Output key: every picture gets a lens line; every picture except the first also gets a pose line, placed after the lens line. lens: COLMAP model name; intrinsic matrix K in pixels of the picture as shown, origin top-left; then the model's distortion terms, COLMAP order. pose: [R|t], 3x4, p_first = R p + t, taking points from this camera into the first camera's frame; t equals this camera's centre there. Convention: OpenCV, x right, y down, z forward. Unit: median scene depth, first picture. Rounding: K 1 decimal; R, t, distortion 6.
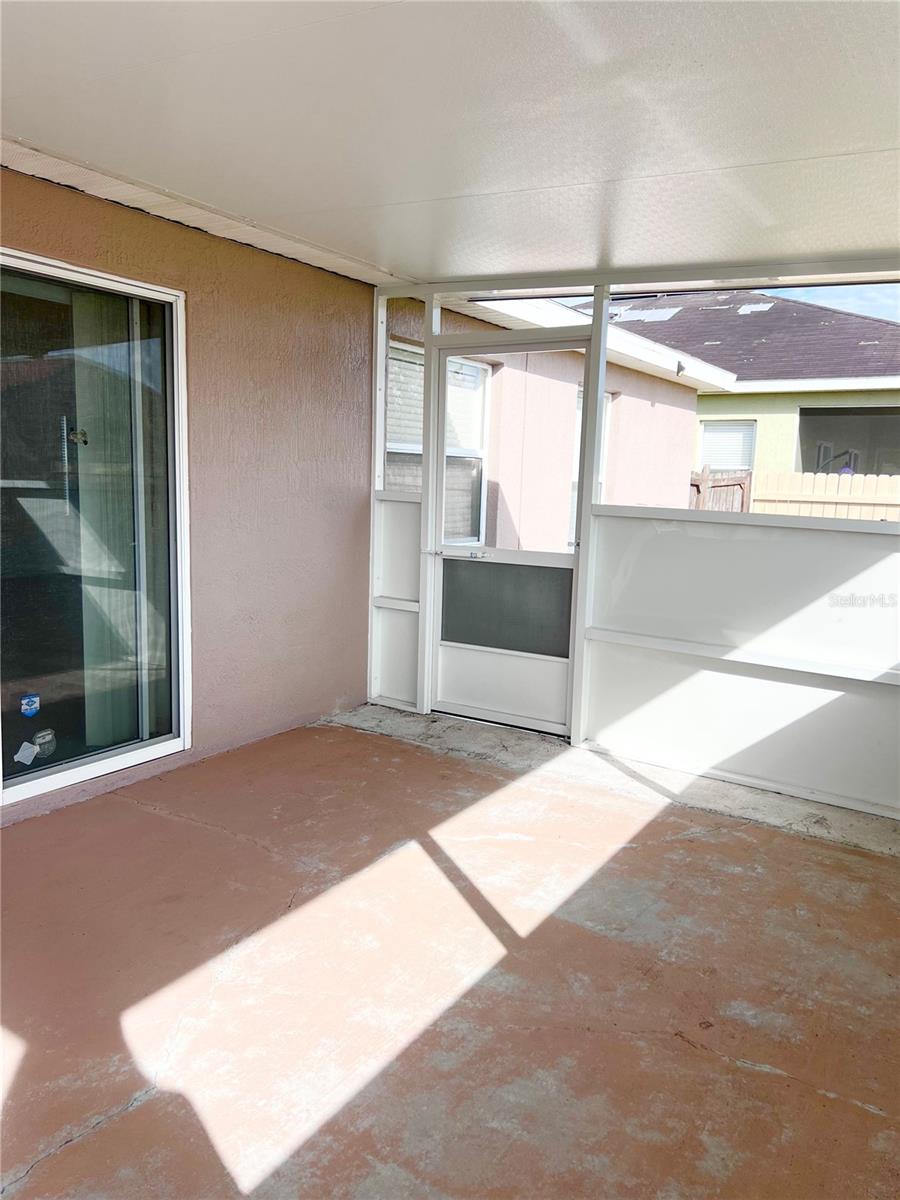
lens RADIAL K [[905.8, 0, 444.8], [0, 905.8, 602.0], [0, 0, 1]] dist [0.031471, -0.031449]
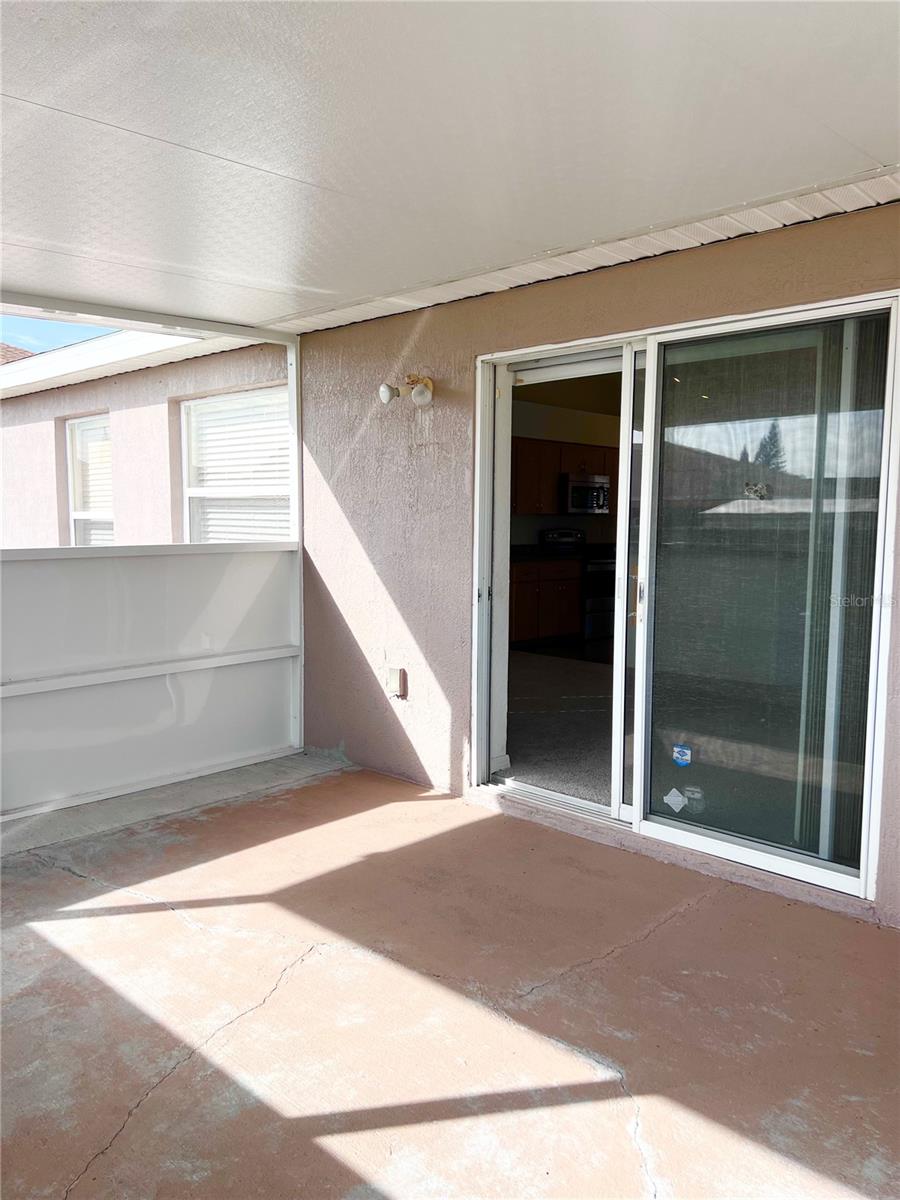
lens RADIAL K [[905.8, 0, 446.2], [0, 905.8, 599.7], [0, 0, 1]] dist [0.031471, -0.031449]
pose [[-0.205631, 0.055298, -0.977066, 0.574248], [-0.148862, 0.985017, 0.087077, -0.106096], [0.967241, 0.163353, -0.194319, 0.887779]]
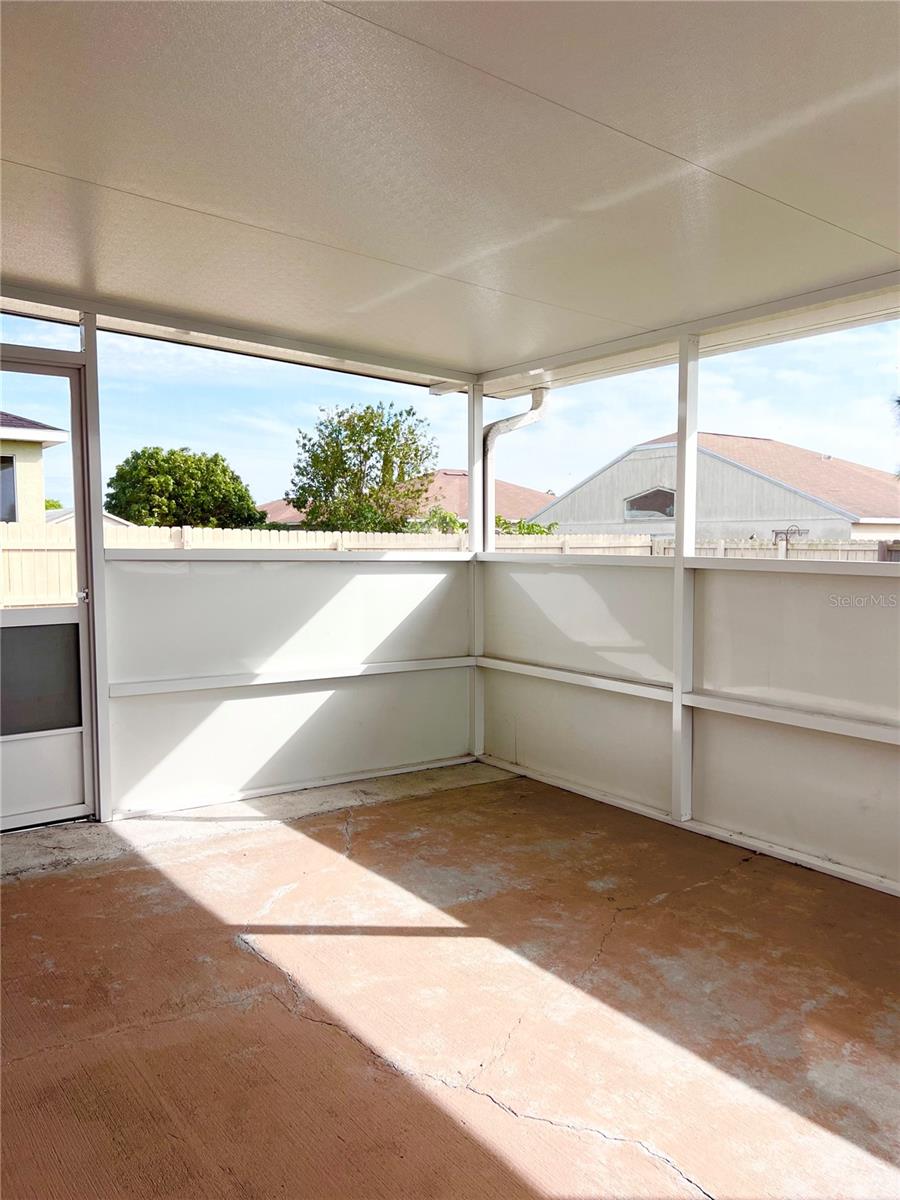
lens RADIAL K [[905.8, 0, 447.9], [0, 905.8, 598.6], [0, 0, 1]] dist [0.031471, -0.031449]
pose [[0.371501, -0.099209, 0.923117, -0.686405], [0.148724, 0.987794, 0.046307, -0.062372], [-0.916443, 0.120086, 0.381721, 0.416385]]
